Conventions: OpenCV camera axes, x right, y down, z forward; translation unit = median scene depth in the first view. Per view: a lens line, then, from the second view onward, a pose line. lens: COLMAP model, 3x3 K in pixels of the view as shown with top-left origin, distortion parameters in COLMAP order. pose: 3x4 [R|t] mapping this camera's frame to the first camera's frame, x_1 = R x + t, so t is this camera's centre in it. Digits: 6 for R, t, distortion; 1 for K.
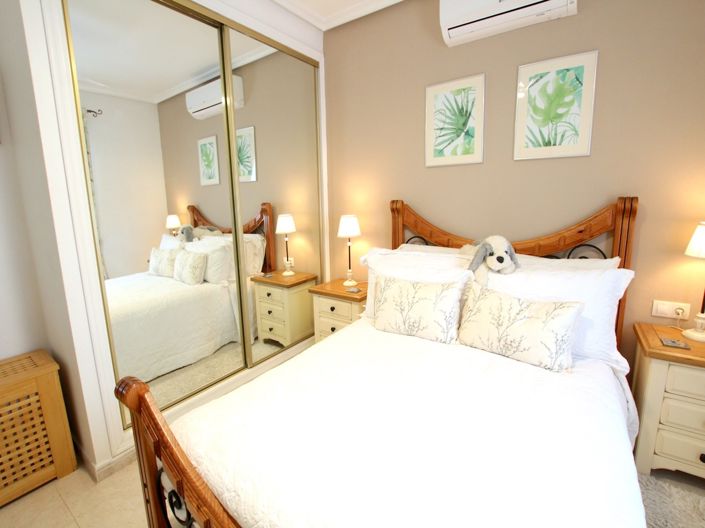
lens RADIAL K [[331.4, 0, 354.4], [0, 331.4, 250.5], [0, 0, 1]] dist [-0.027721, 0.000216]
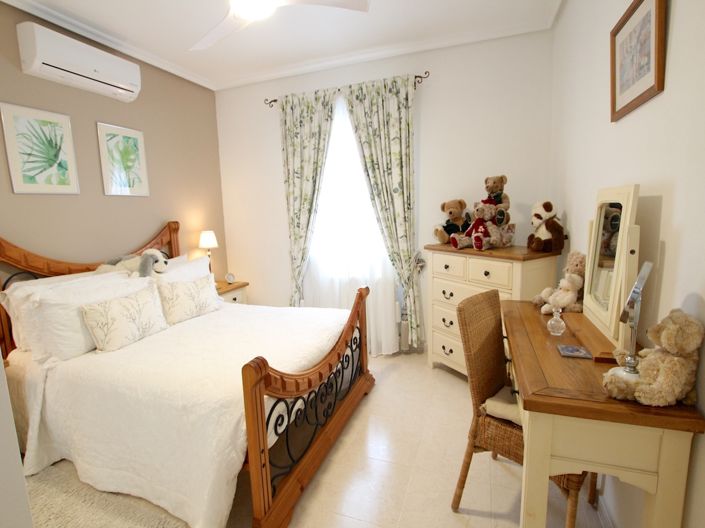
lens RADIAL K [[331.4, 0, 354.4], [0, 331.4, 250.5], [0, 0, 1]] dist [-0.027721, 0.000216]
pose [[-0.237256, -0.081209, 0.968047, -0.908384], [0.193618, 0.972554, 0.129040, -0.041049], [-0.951957, 0.218047, -0.215021, 0.385372]]
